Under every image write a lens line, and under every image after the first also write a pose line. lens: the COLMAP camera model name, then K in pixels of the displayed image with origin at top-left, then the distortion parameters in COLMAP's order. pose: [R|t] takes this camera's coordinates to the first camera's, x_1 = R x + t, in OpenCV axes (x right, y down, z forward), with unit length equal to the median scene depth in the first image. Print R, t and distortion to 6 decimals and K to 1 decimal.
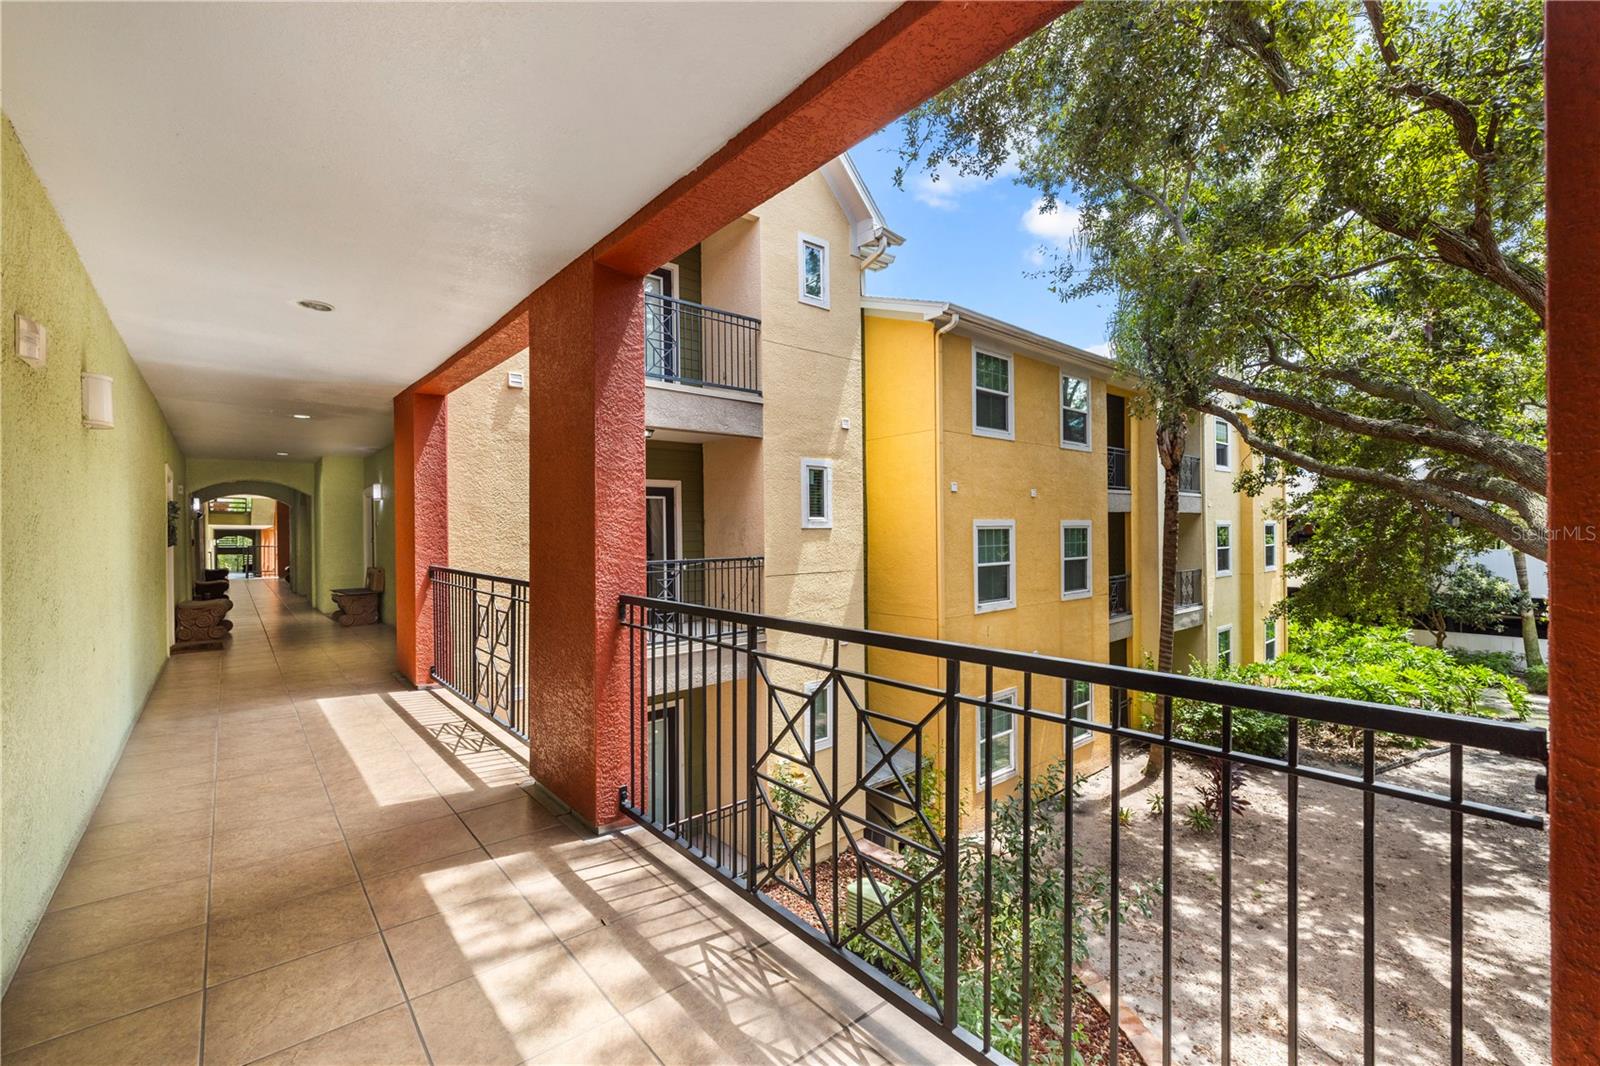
lens RADIAL K [[658.1, 0, 789.5], [0, 658.1, 532.5], [0, 0, 1]] dist [-0.009637, -0.000057]
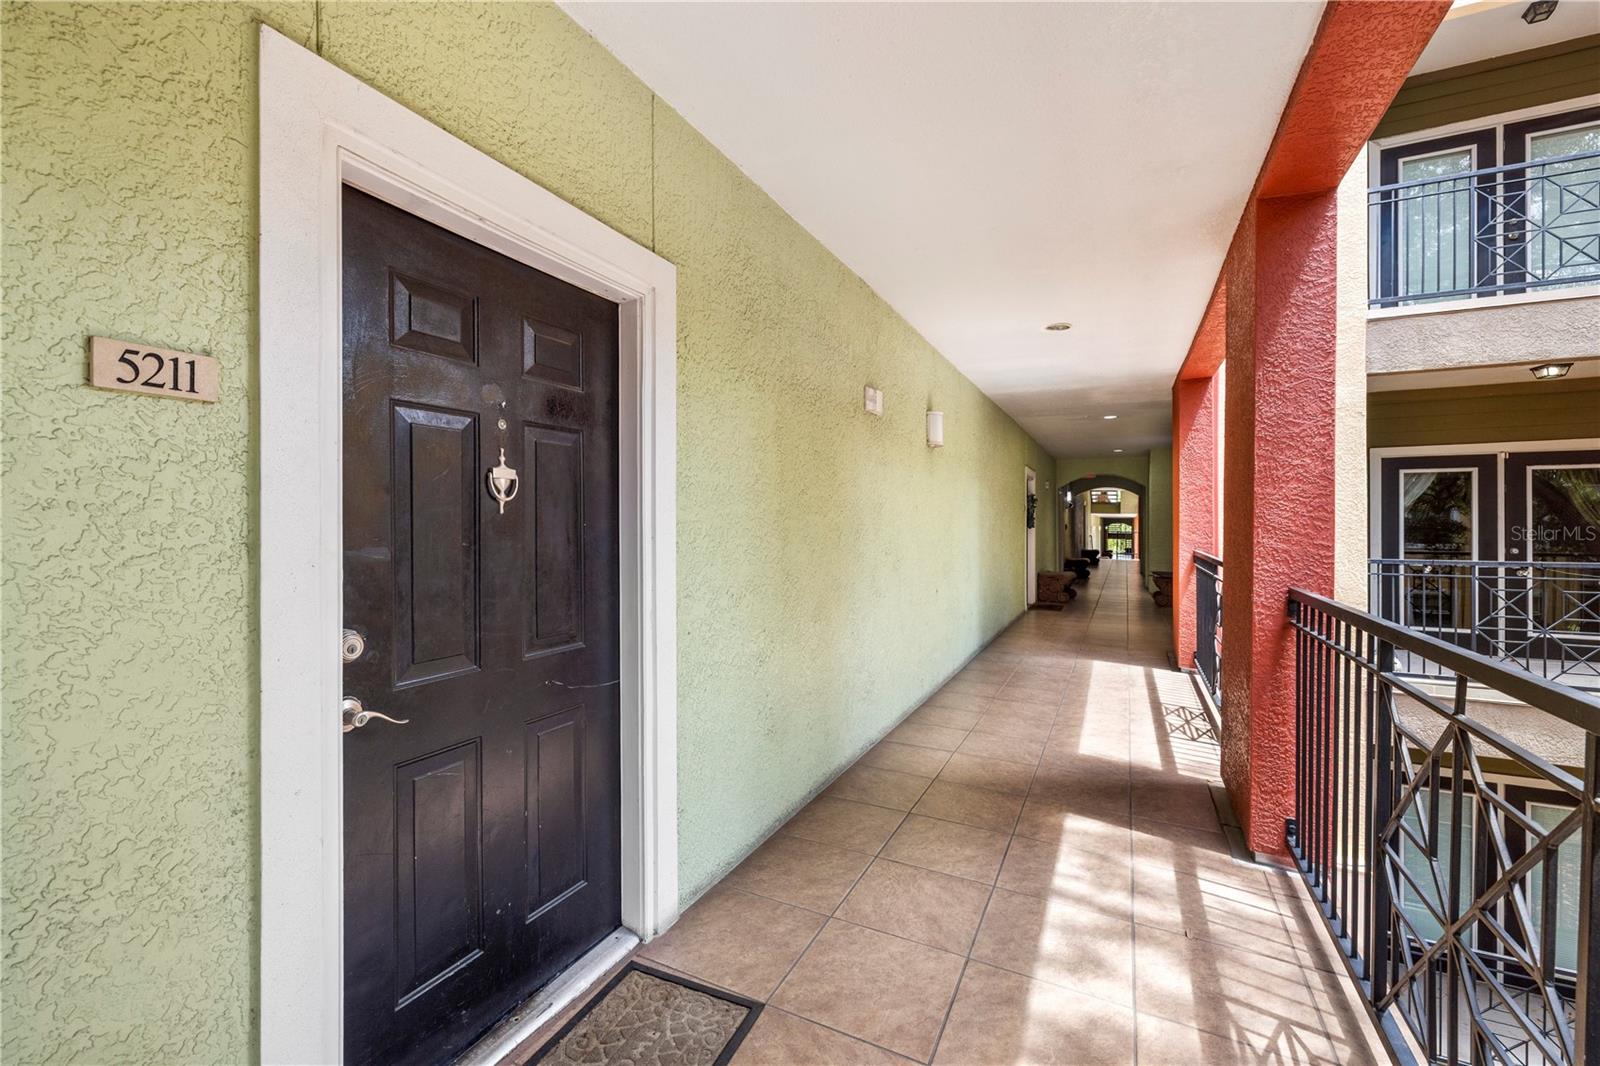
lens RADIAL K [[658.1, 0, 796.1], [0, 658.1, 528.0], [0, 0, 1]] dist [-0.009637, -0.000057]
pose [[0.387121, 0.016234, -0.921886, 0.260548], [-0.007537, 0.999867, 0.014443, 0.012376], [0.921998, 0.001357, 0.387192, 0.104554]]
